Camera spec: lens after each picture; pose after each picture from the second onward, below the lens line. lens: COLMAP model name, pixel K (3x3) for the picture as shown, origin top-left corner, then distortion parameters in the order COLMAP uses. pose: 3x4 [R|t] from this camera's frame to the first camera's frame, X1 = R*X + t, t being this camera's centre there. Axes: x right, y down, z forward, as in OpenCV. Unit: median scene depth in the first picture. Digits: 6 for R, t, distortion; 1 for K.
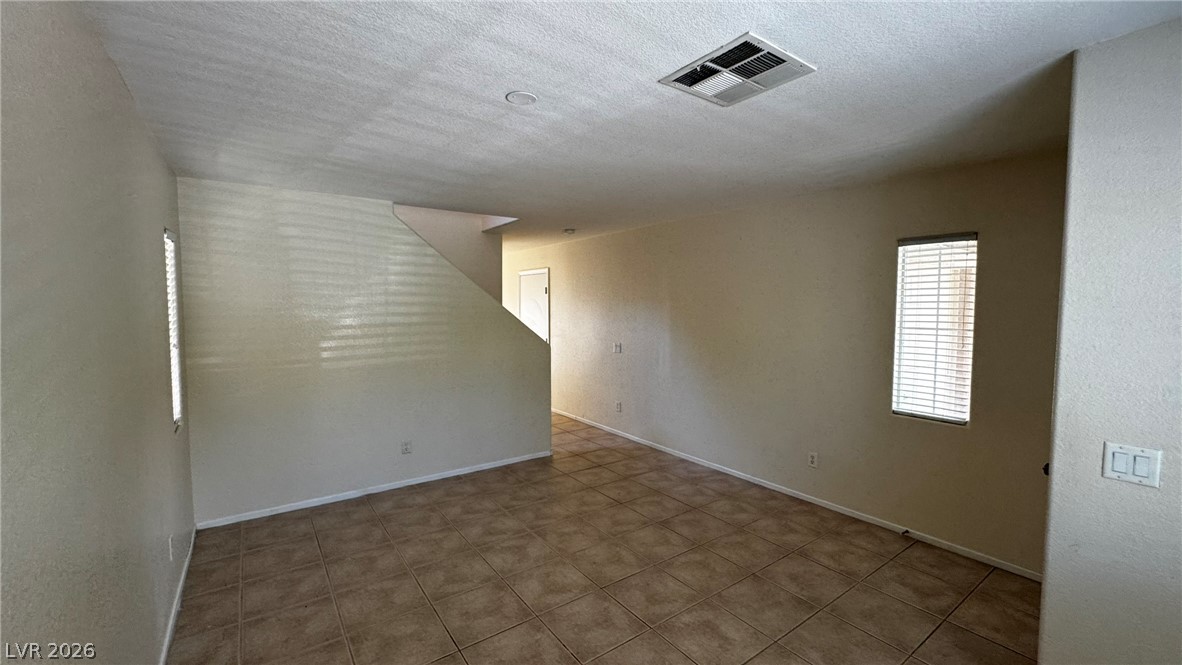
lens RADIAL K [[475.0, 0, 591.0], [0, 475.0, 332.5], [0, 0, 1]] dist [-0.004769, 0.000818]
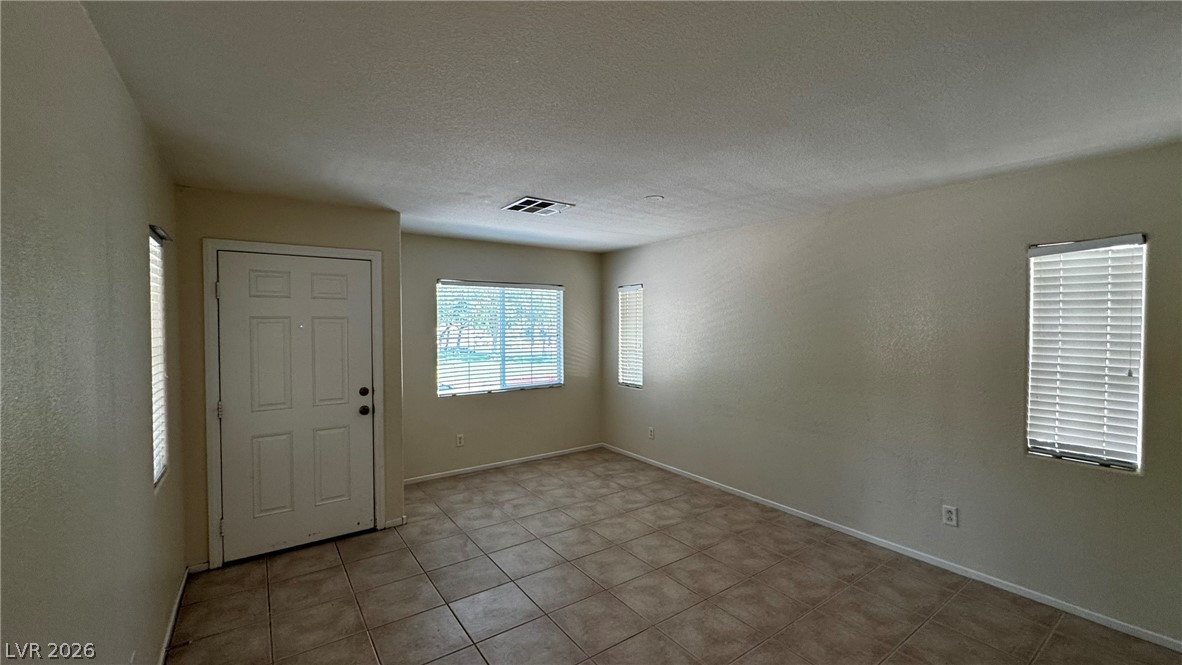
lens RADIAL K [[475.0, 0, 591.0], [0, 475.0, 332.5], [0, 0, 1]] dist [-0.004769, 0.000818]
pose [[-0.999995, 0.003124, 0.000074, 0.052457], [0.003119, 0.996504, 0.083490, -0.120404], [0.000187, 0.083490, -0.996509, 1.976581]]
